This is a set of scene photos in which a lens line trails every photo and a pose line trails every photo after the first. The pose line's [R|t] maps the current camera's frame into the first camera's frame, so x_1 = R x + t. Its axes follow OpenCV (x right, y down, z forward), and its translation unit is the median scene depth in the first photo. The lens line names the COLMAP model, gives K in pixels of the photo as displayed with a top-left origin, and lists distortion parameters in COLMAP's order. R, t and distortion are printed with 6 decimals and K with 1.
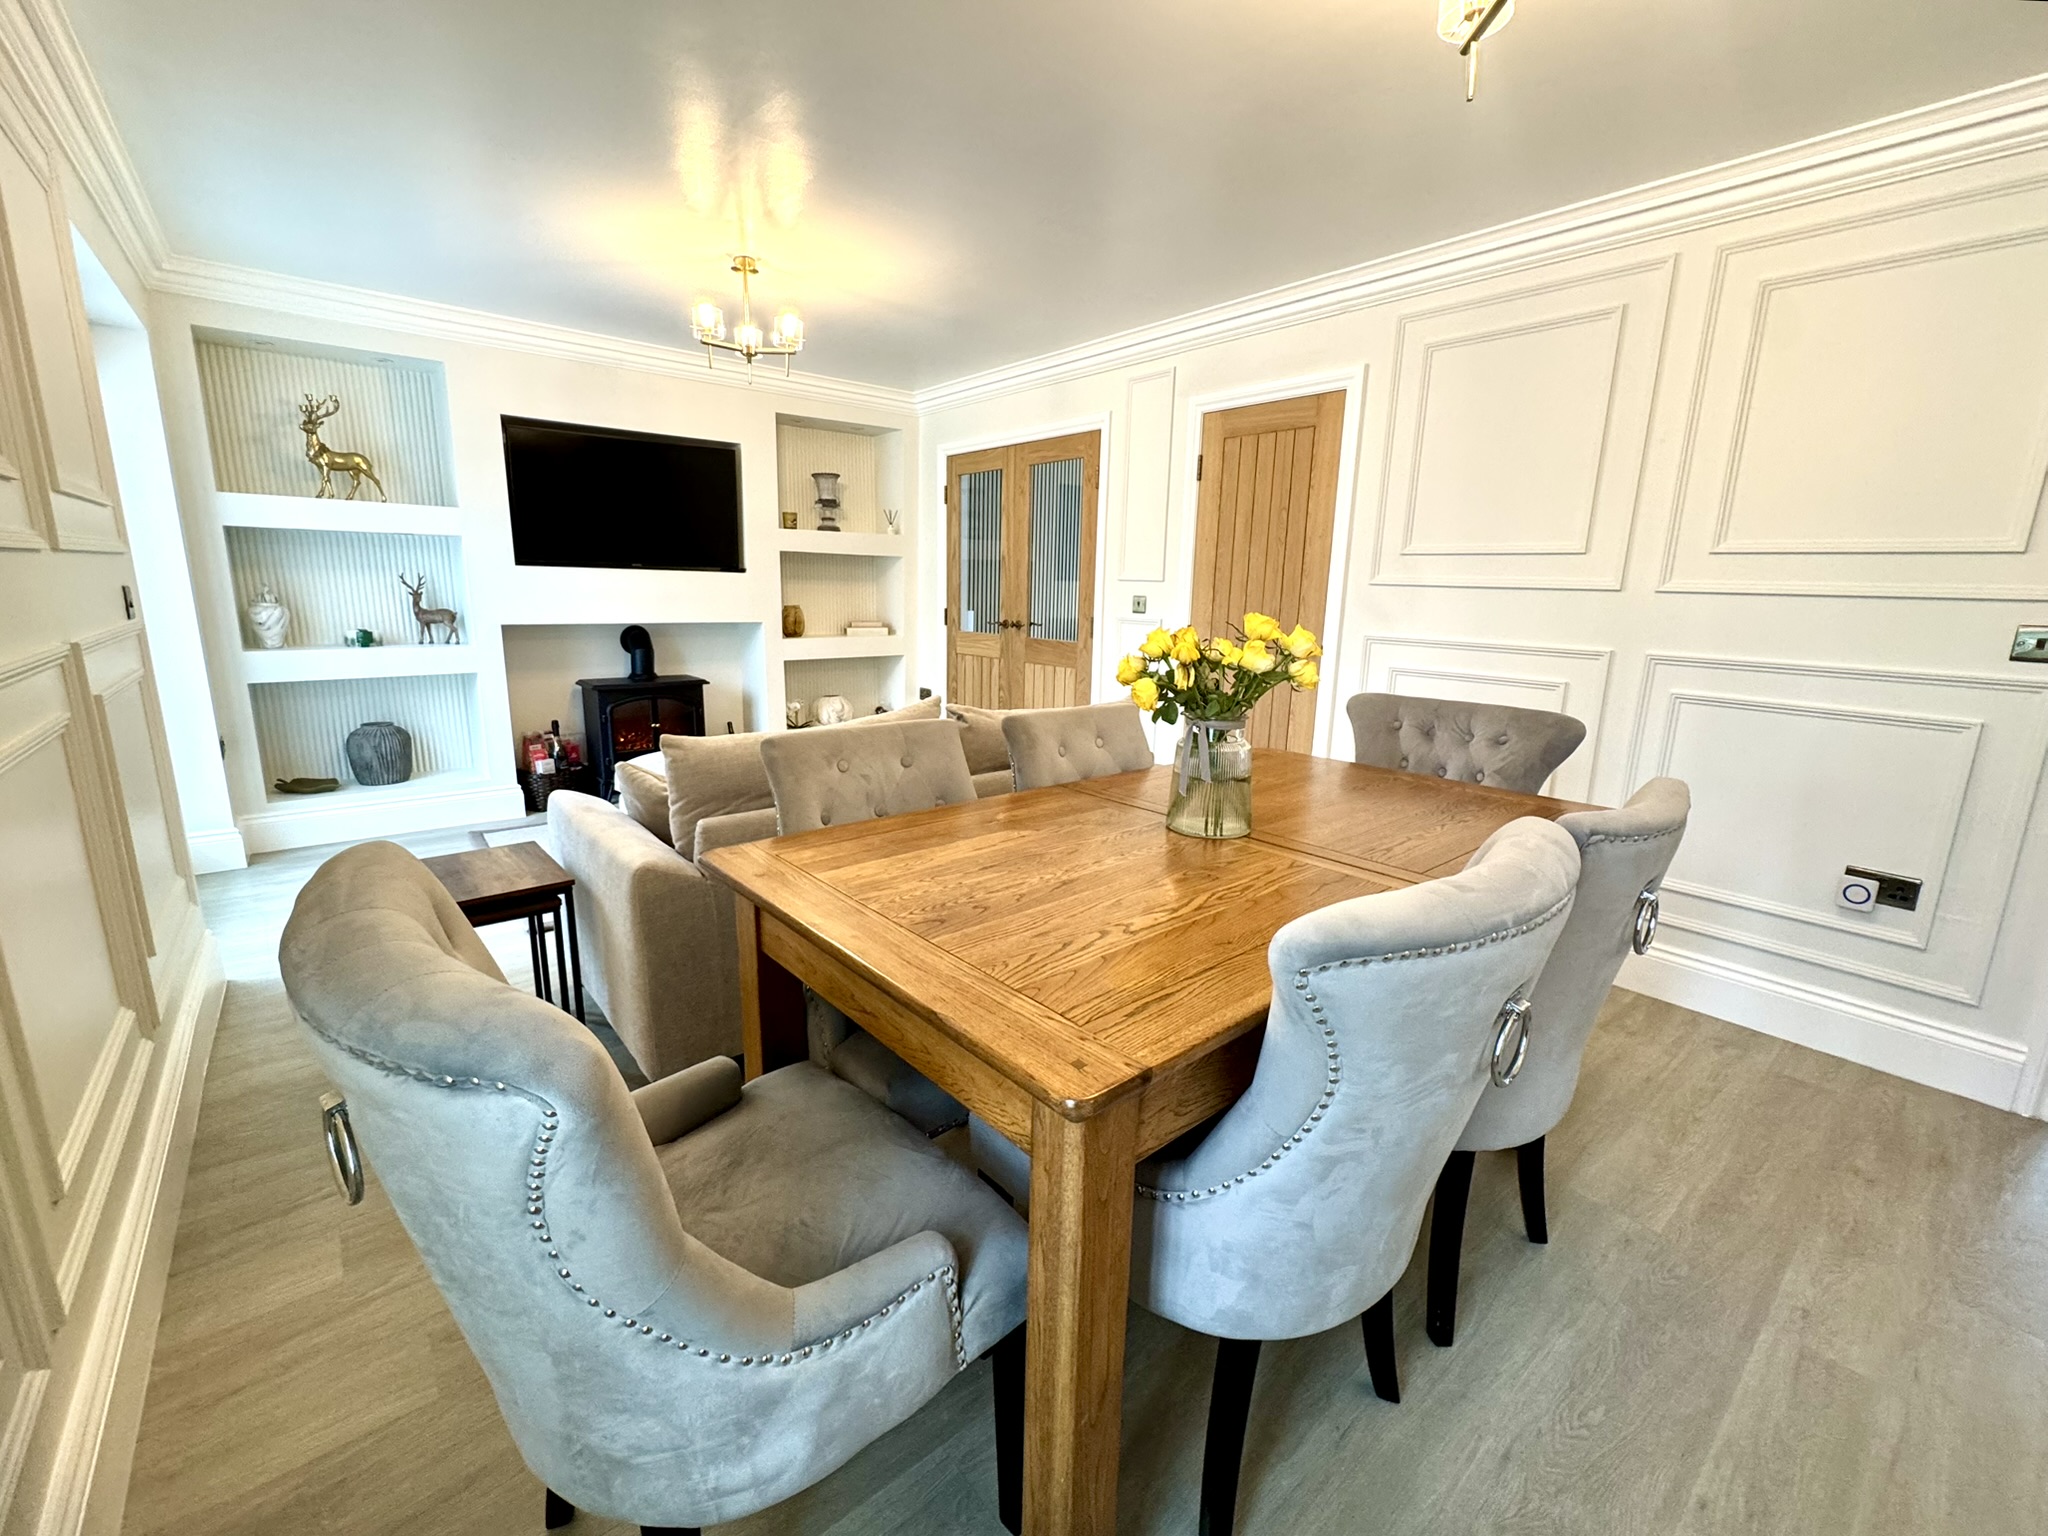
lens RADIAL K [[843.6, 0, 1019.2], [0, 843.6, 772.4], [0, 0, 1]] dist [-0.003210, -0.000259]
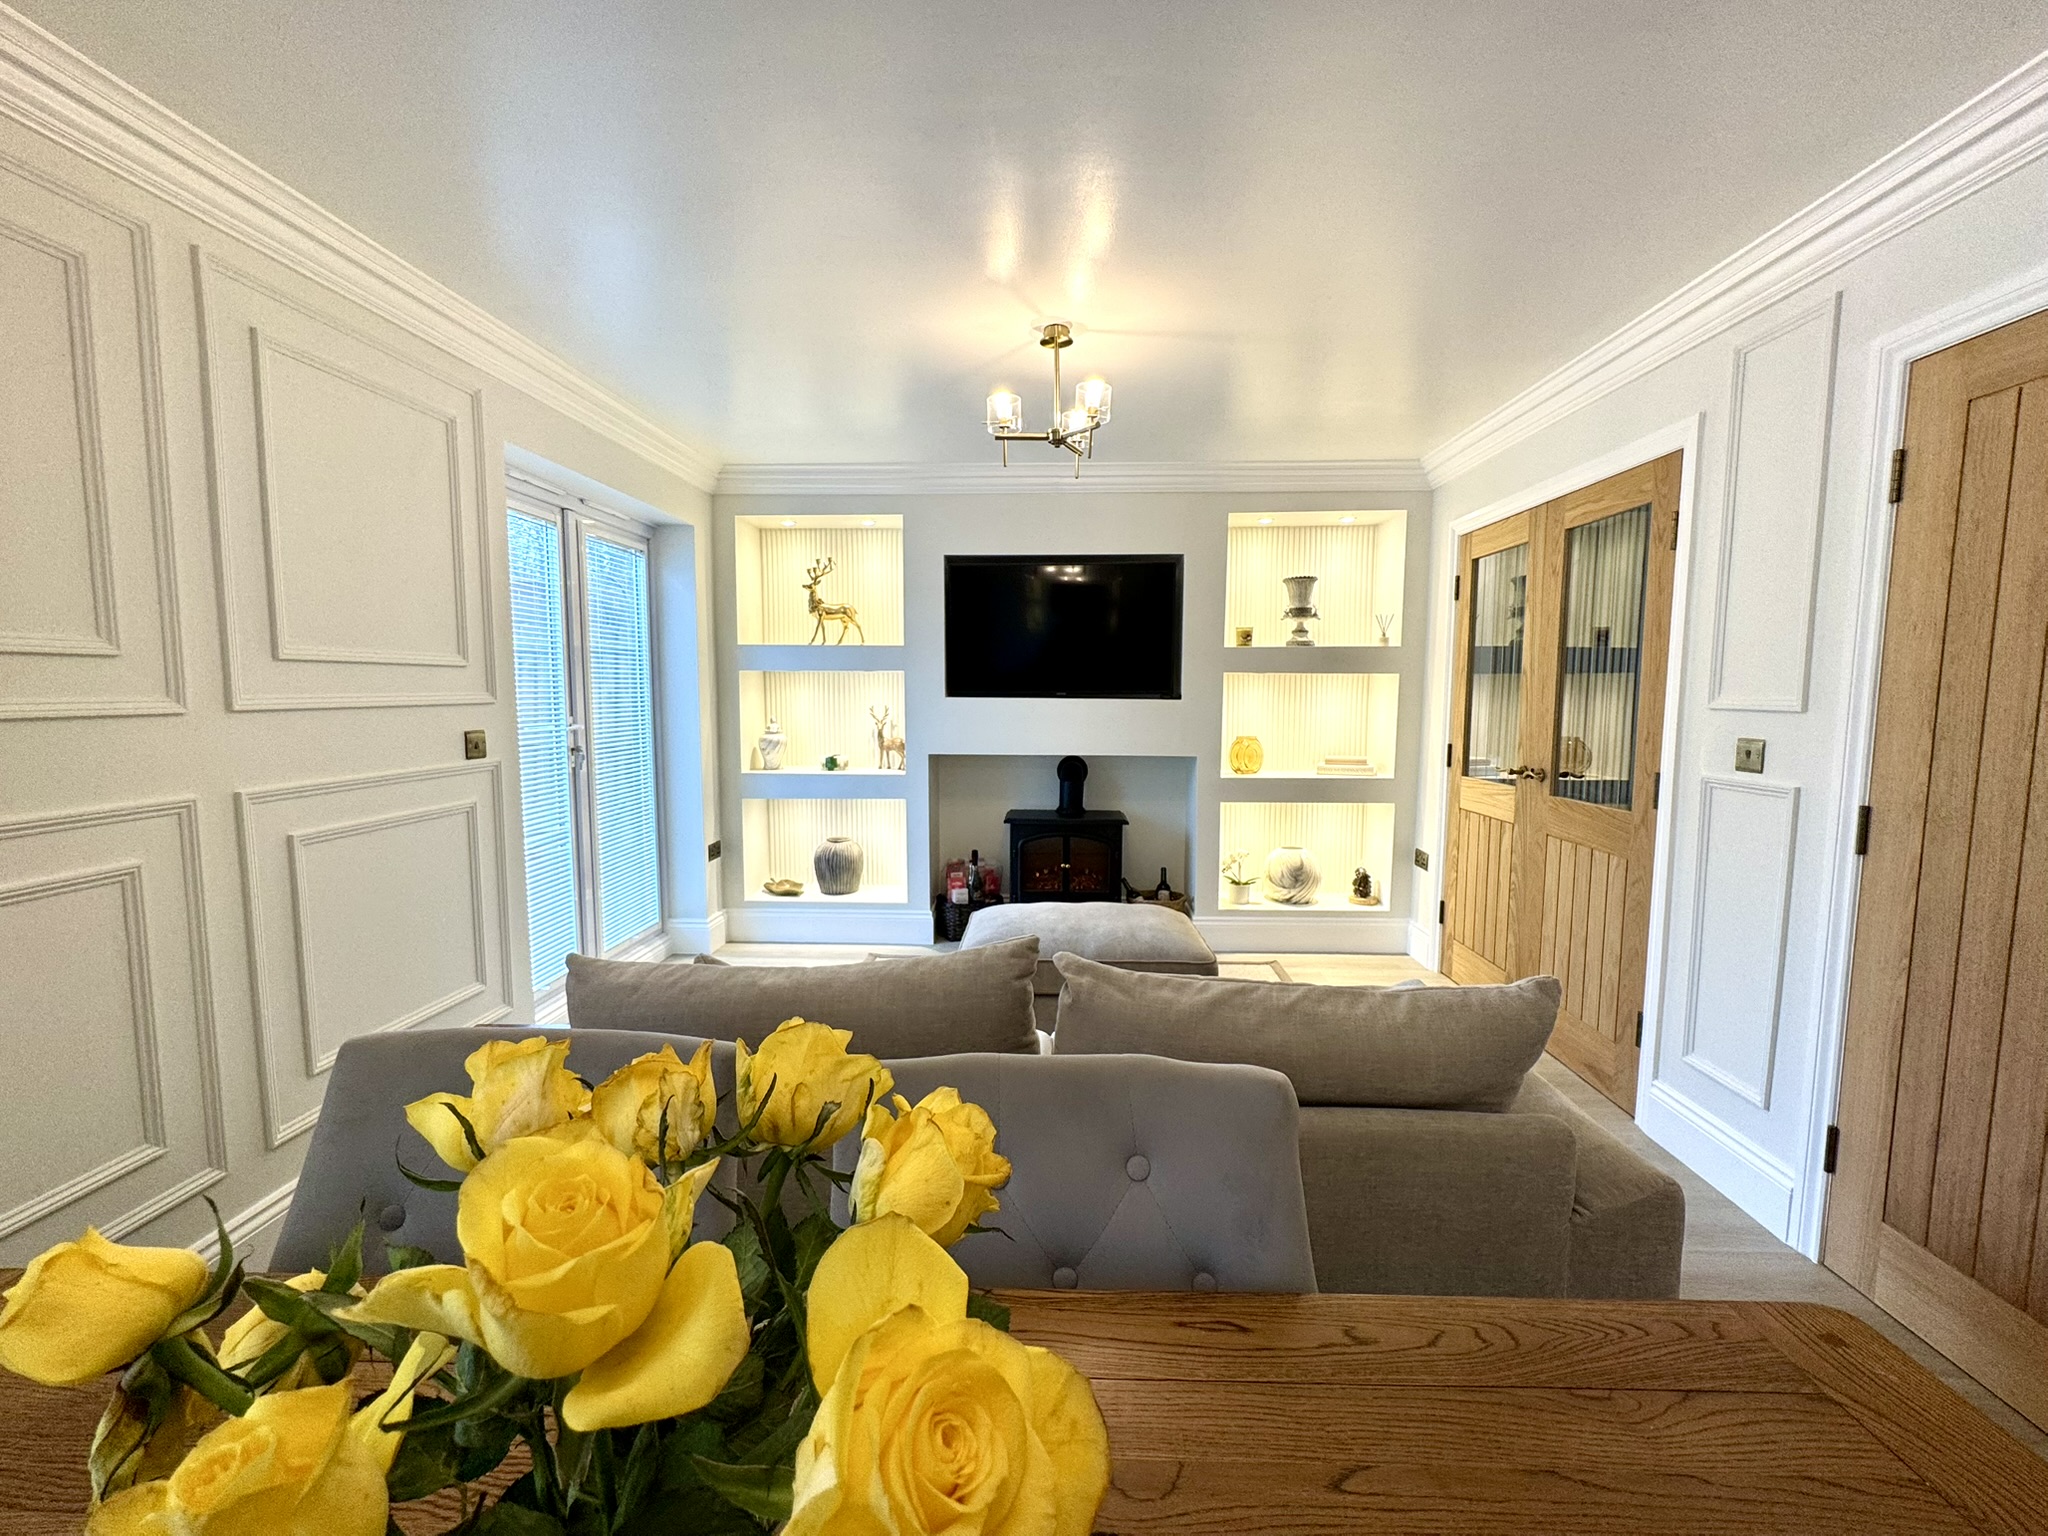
lens RADIAL K [[843.6, 0, 1016.5], [0, 843.6, 773.3], [0, 0, 1]] dist [-0.003210, -0.000259]
pose [[0.741339, 0.046153, -0.669542, 0.151232], [-0.134602, 0.987587, -0.080958, -0.083558], [0.657495, 0.150139, 0.738349, 0.317303]]
